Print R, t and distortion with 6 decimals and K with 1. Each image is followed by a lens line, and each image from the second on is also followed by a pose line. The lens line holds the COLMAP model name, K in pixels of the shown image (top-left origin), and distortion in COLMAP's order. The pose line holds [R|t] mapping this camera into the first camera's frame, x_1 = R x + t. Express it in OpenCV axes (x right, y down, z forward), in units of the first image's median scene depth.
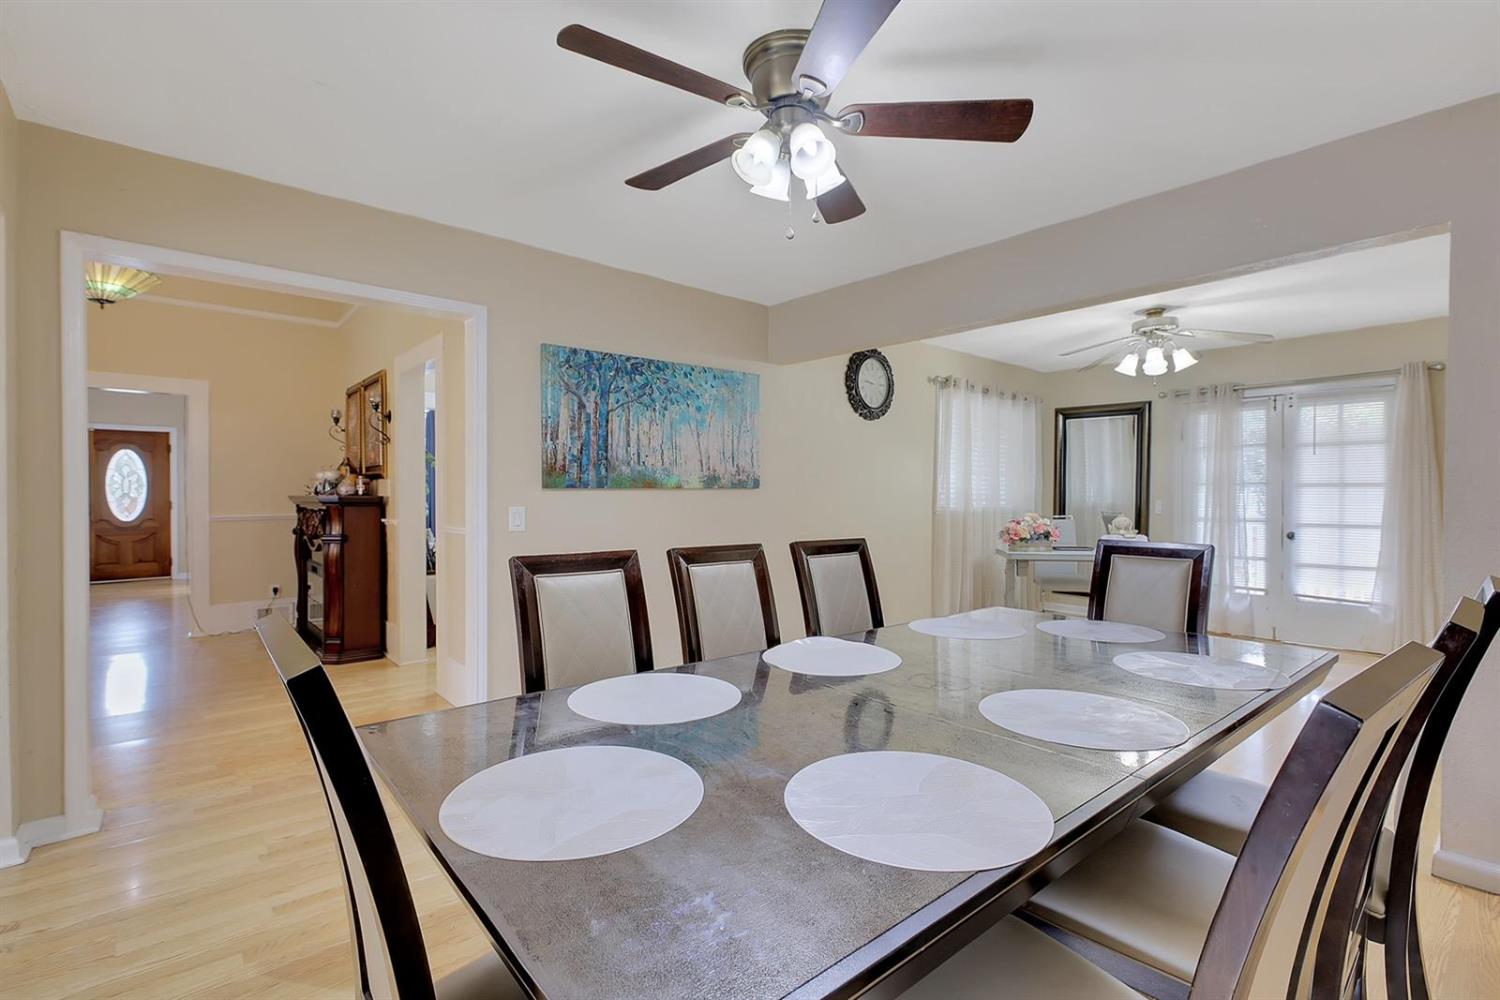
lens RADIAL K [[703.1, 0, 764.0], [0, 703.1, 494.2], [0, 0, 1]] dist [-0.021523, -0.000758]
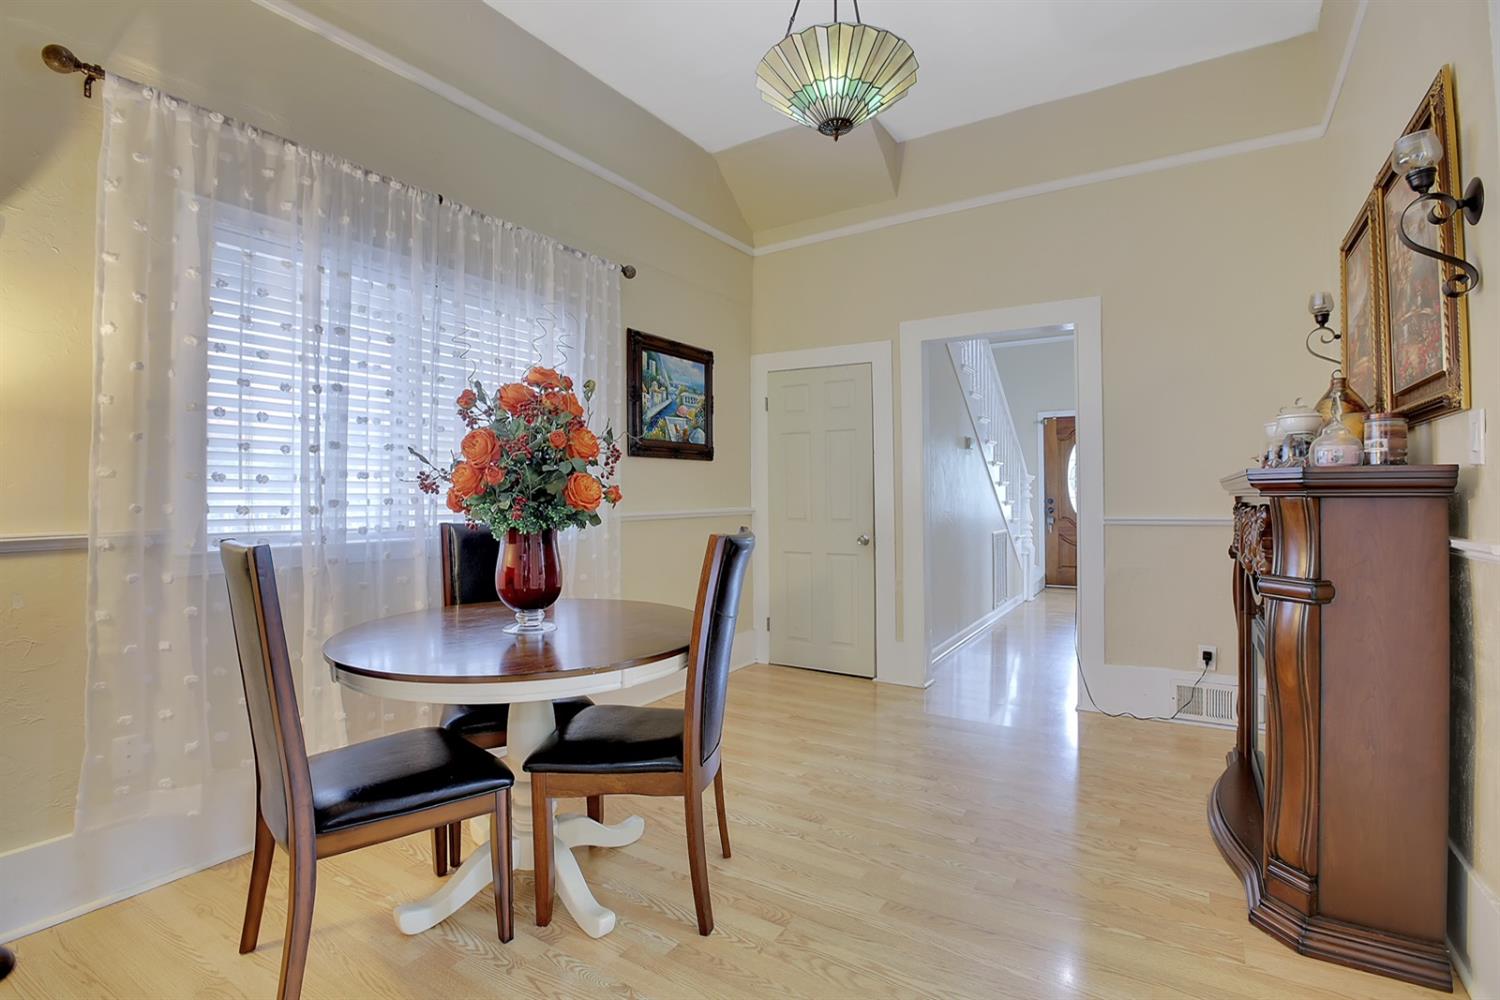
lens RADIAL K [[703.1, 0, 766.0], [0, 703.1, 487.4], [0, 0, 1]] dist [-0.021523, -0.000758]
pose [[0.300135, -0.015774, -0.953766, -0.341860], [0.004868, 0.999876, -0.015004, 0.015439], [0.953884, -0.000140, 0.300175, 0.607774]]
